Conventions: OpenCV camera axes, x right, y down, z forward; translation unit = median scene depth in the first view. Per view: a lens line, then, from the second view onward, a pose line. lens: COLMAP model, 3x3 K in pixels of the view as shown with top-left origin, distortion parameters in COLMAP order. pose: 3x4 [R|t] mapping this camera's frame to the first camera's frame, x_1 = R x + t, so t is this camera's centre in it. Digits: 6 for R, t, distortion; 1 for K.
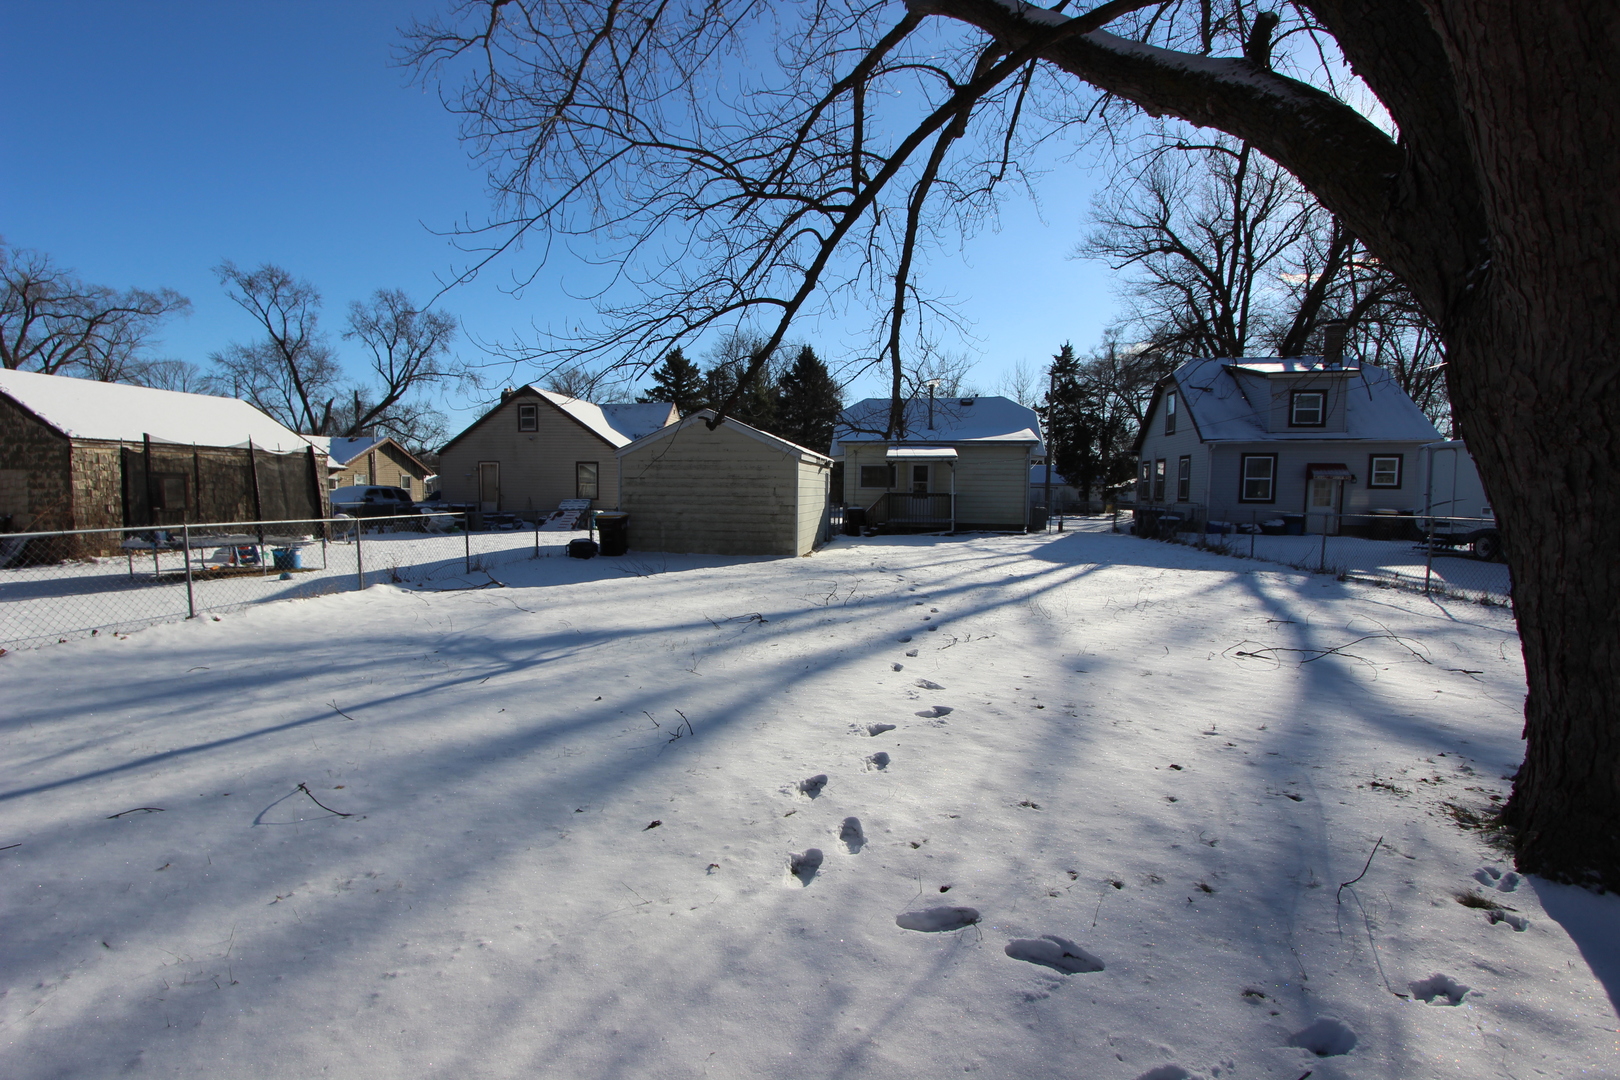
lens RADIAL K [[749.3, 0, 761.0], [0, 749.3, 544.2], [0, 0, 1]] dist [-0.012847, 0.002459]
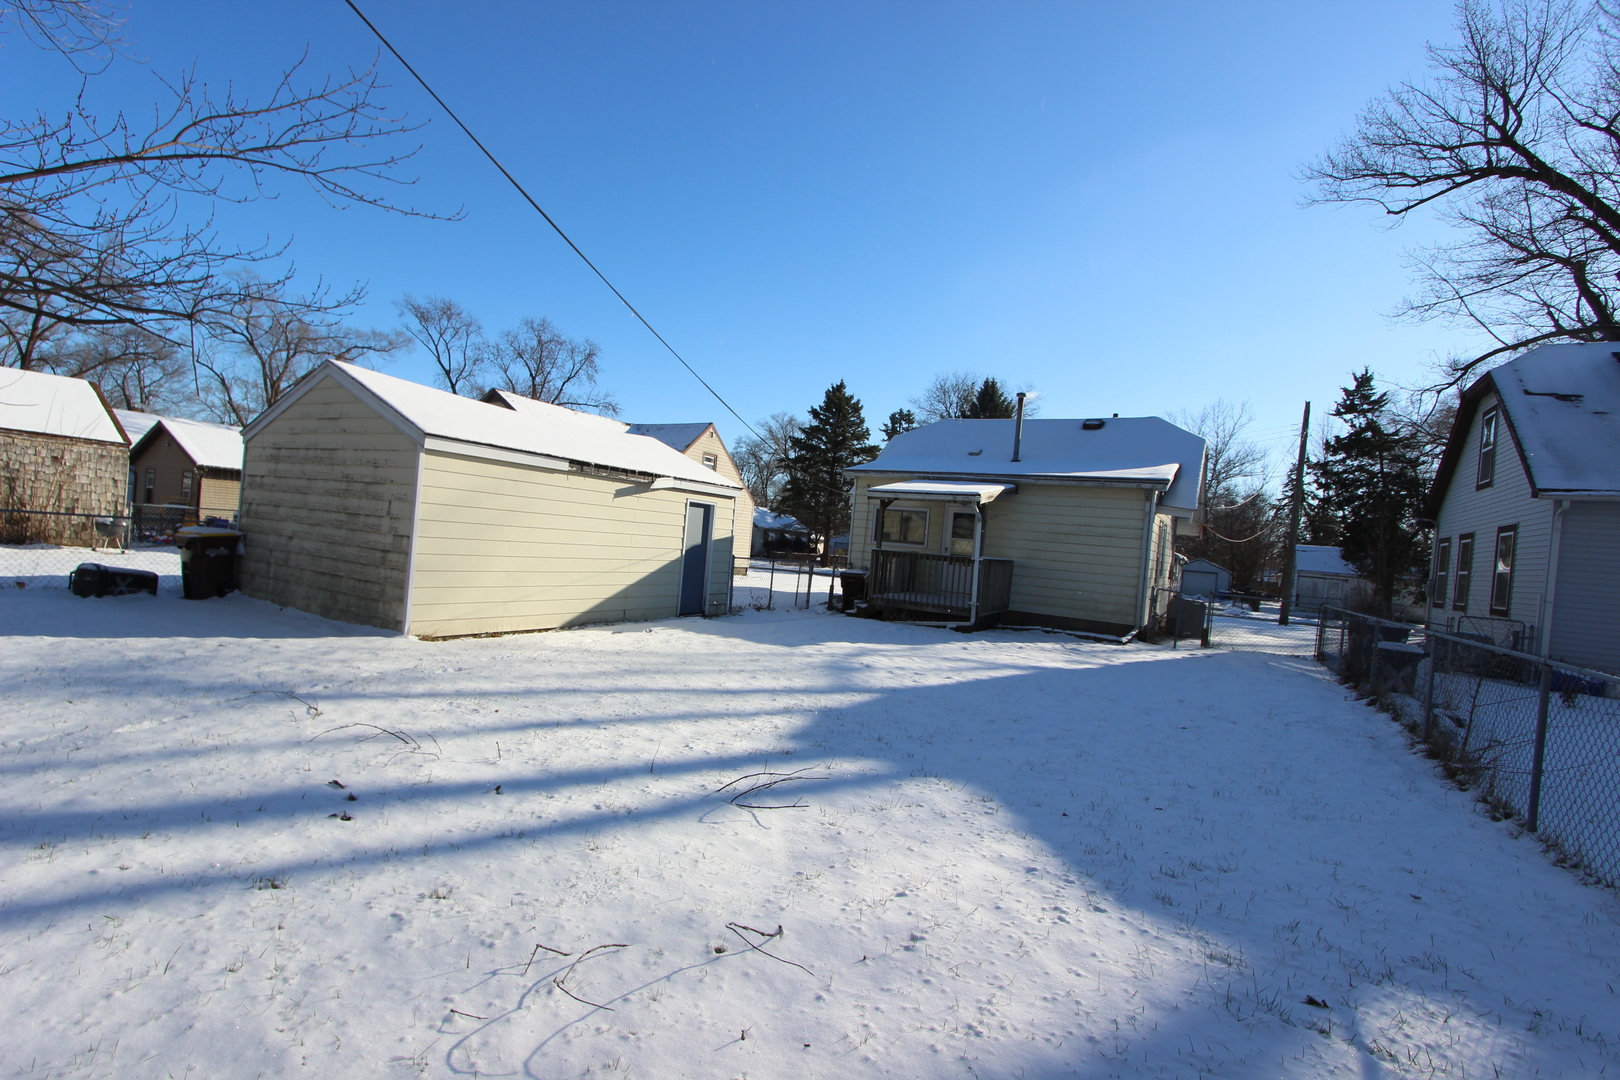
lens RADIAL K [[749.3, 0, 761.0], [0, 749.3, 544.2], [0, 0, 1]] dist [-0.012847, 0.002459]
pose [[0.934616, 0.075547, -0.347543, 0.817934], [-0.102756, 0.992864, -0.060510, -0.072280], [0.340491, 0.092266, 0.935710, 1.082386]]
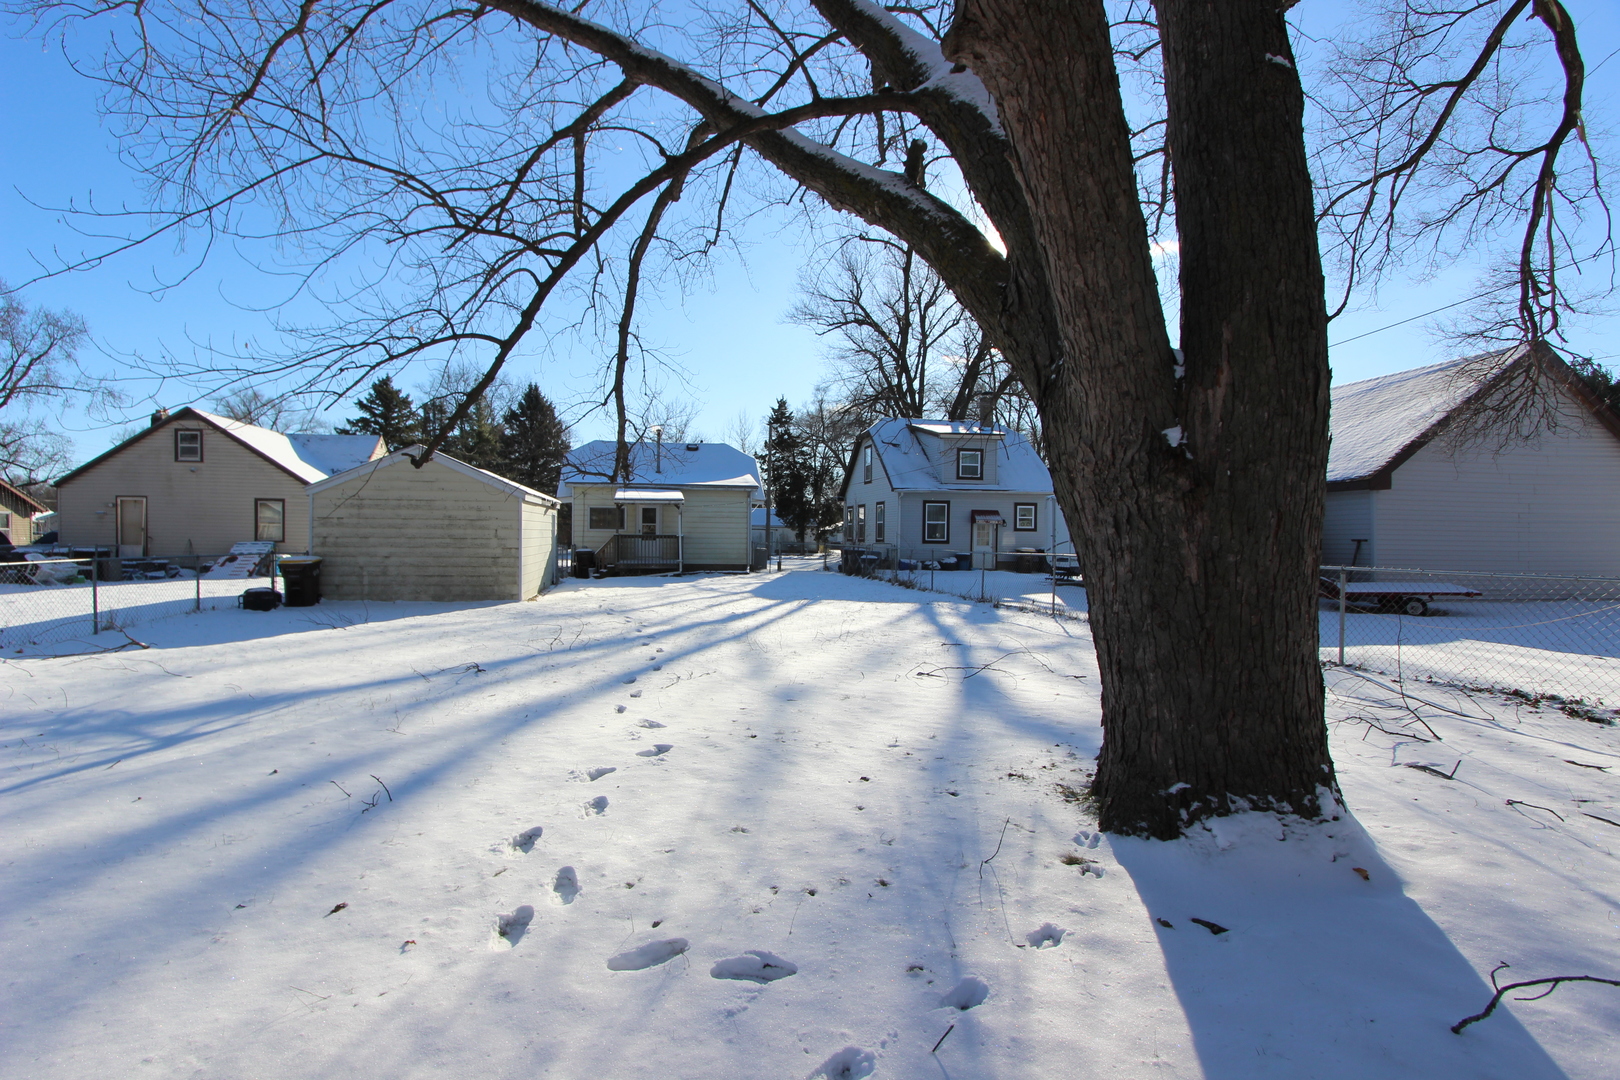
lens RADIAL K [[749.3, 0, 761.0], [0, 749.3, 544.2], [0, 0, 1]] dist [-0.012847, 0.002459]
pose [[0.938346, -0.003770, 0.345676, 0.009106], [0.022899, 0.998422, -0.051273, -0.000069], [-0.344938, 0.056028, 0.936952, -0.010243]]
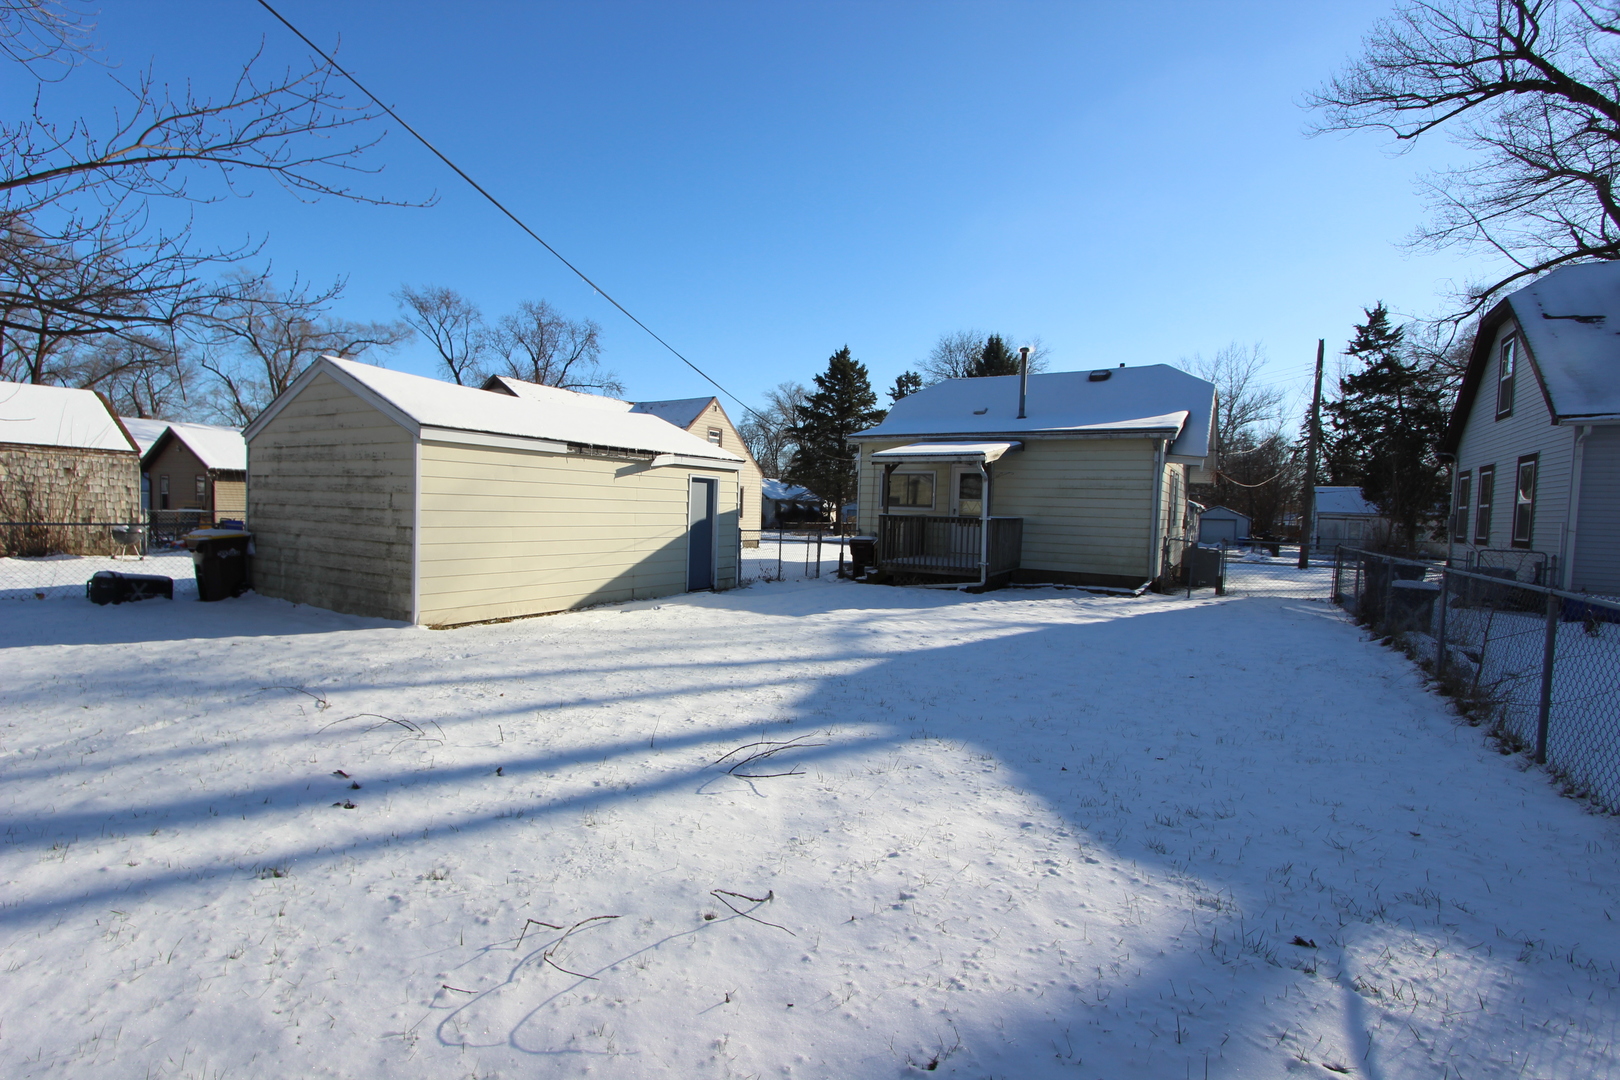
lens RADIAL K [[749.3, 0, 761.0], [0, 749.3, 544.2], [0, 0, 1]] dist [-0.012847, 0.002459]
pose [[0.930619, 0.037666, -0.364046, 0.834324], [-0.048955, 0.998562, -0.021828, -0.073337], [0.362701, 0.038135, 0.931125, 1.089348]]
